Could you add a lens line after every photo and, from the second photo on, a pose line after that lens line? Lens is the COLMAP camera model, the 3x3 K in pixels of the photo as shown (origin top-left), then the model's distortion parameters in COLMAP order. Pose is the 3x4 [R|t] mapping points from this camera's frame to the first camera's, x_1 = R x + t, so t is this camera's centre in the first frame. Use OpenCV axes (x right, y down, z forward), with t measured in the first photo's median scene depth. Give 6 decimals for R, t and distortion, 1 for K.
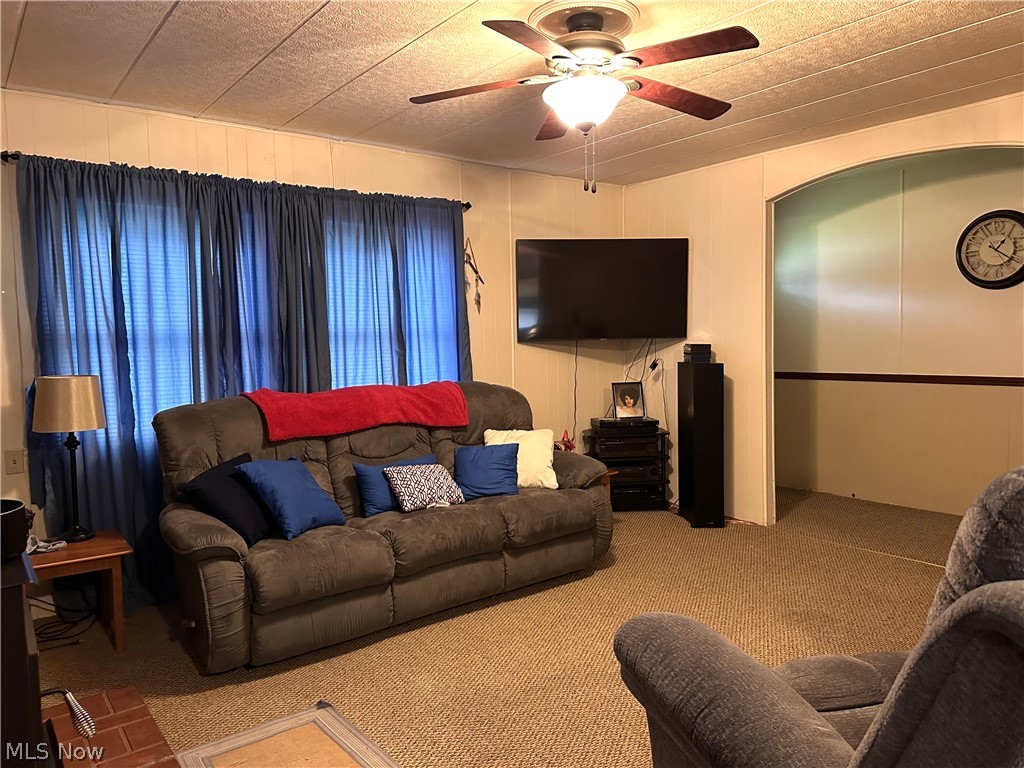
lens RADIAL K [[746.9, 0, 512.5], [0, 746.9, 387.4], [0, 0, 1]] dist [0.143469, -0.253687]
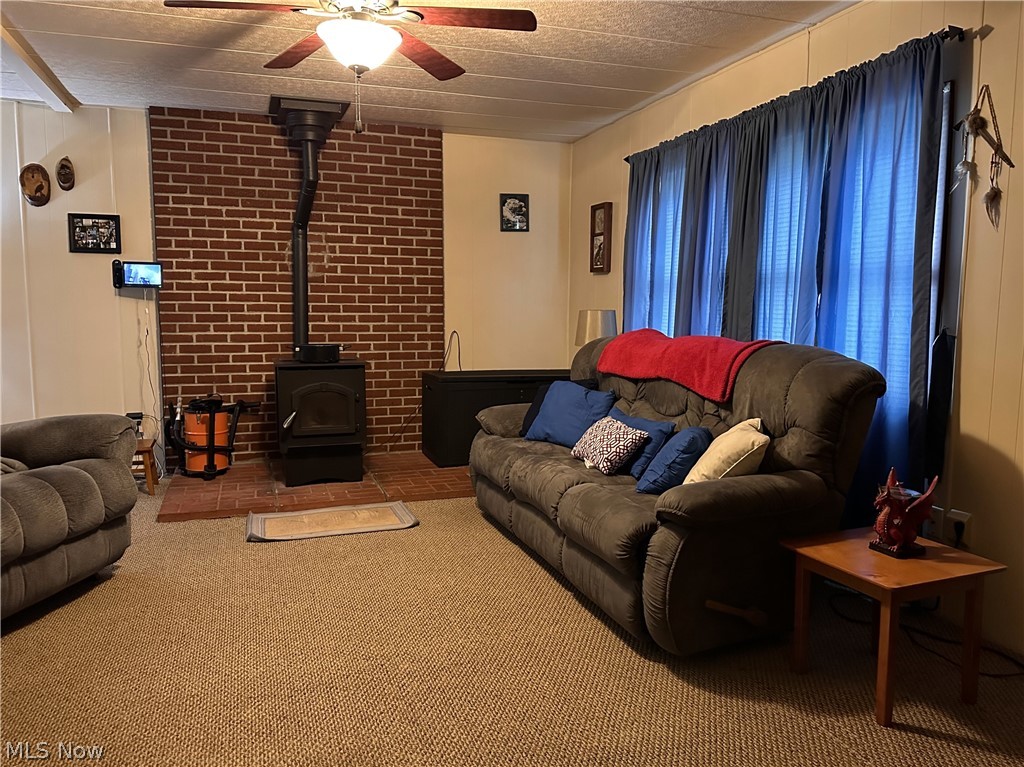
lens RADIAL K [[746.9, 0, 512.5], [0, 746.9, 386.9], [0, 0, 1]] dist [0.143469, -0.253687]
pose [[-0.335528, 0.119614, -0.934405, 0.662794], [-0.056055, 0.987613, 0.146553, -0.055940], [0.940361, 0.101551, -0.324667, 1.012425]]
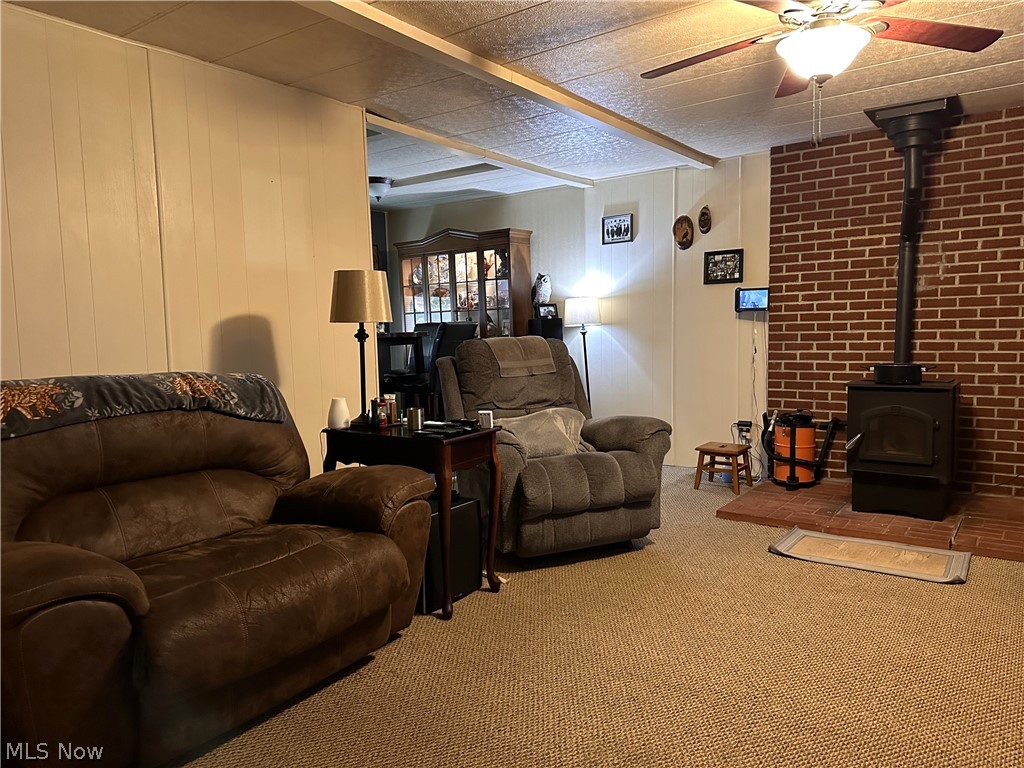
lens RADIAL K [[713.3, 0, 509.6], [0, 713.3, 386.6], [0, 0, 1]] dist [0.079855, -0.121348]
pose [[-0.966323, 0.061033, -0.249991, 0.466260], [0.025329, 0.989308, 0.143624, -0.063630], [0.256084, 0.132455, -0.957537, 1.192840]]
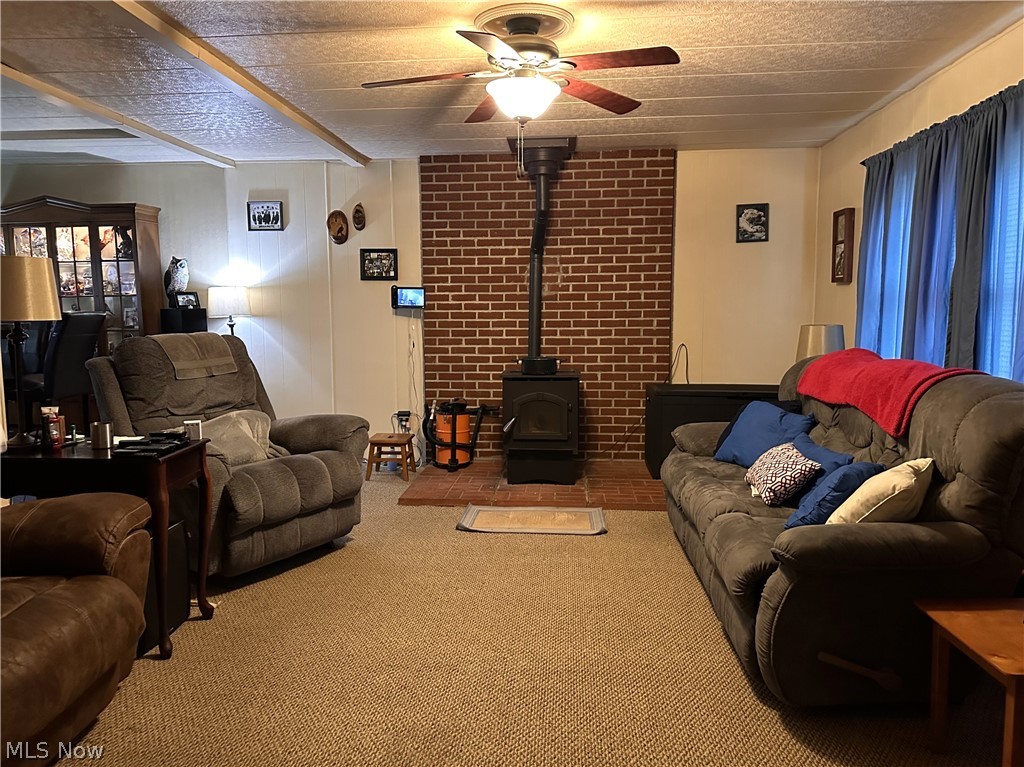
lens RADIAL K [[727.1, 0, 512.8], [0, 727.1, 376.7], [0, 0, 1]] dist [0.166862, -0.278812]
pose [[-0.685473, 0.089939, -0.722522, 0.603240], [-0.026723, 0.988565, 0.148408, -0.084795], [0.727607, 0.121038, -0.675231, 1.156991]]
